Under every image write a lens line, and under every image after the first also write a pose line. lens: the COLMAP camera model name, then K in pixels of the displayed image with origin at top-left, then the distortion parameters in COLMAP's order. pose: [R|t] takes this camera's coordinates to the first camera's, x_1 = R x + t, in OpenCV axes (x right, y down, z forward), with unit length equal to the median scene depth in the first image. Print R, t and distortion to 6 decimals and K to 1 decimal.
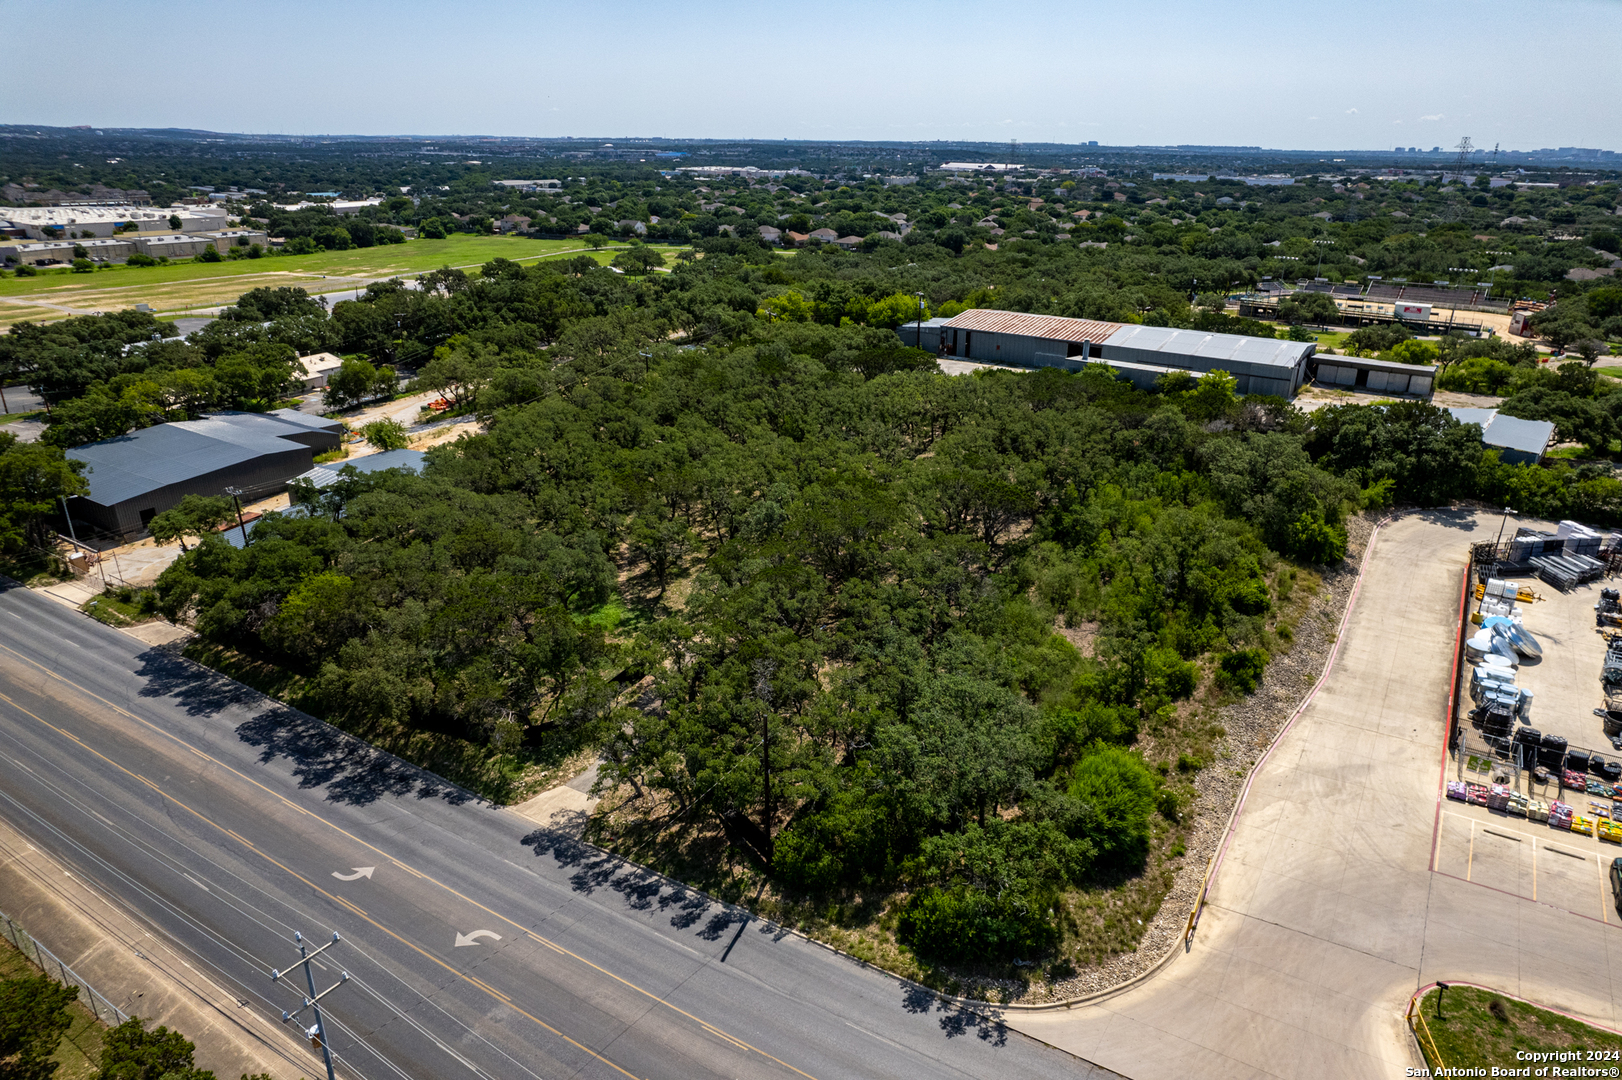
lens RADIAL K [[1079.9, 0, 811.0], [0, 1079.9, 540.0], [0, 0, 1]] dist [-0.096060, 0.101707]
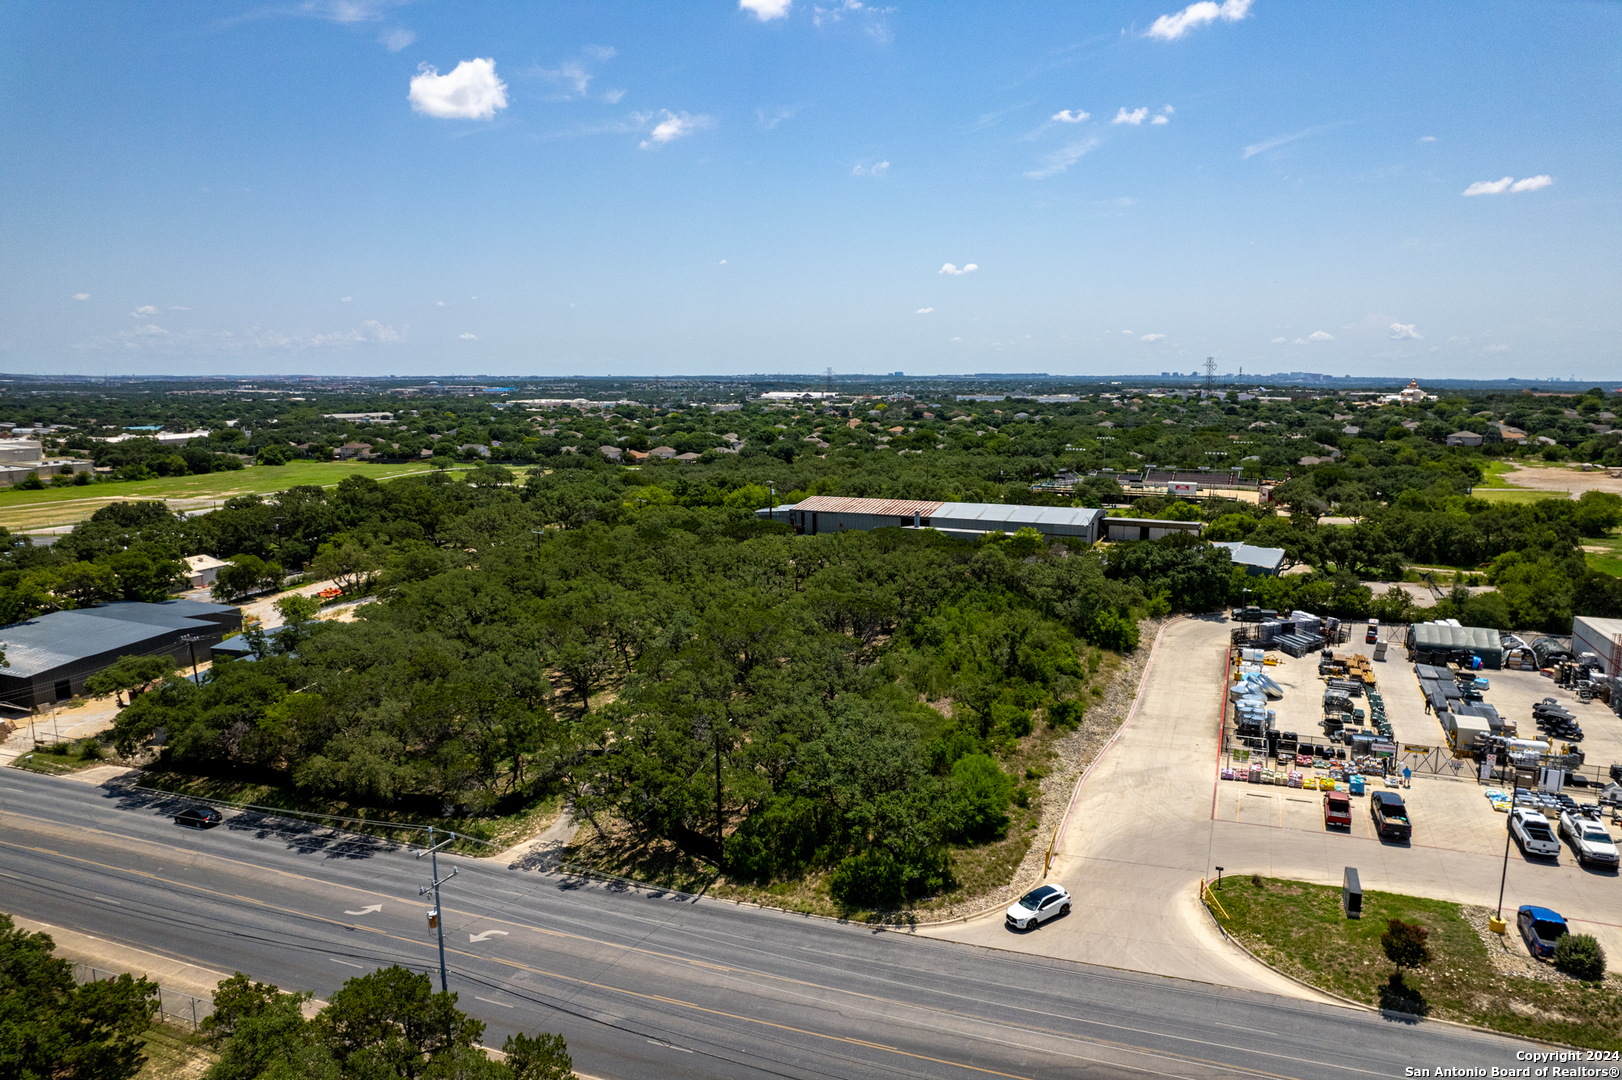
lens RADIAL K [[1148.2, 0, 811.0], [0, 1148.2, 540.0], [0, 0, 1]] dist [-0.085868, 0.099475]
pose [[0.985044, -0.035138, 0.168681, -0.059516], [0.072229, 0.973025, -0.219101, 0.095079], [-0.156432, 0.228008, 0.961011, -0.155430]]
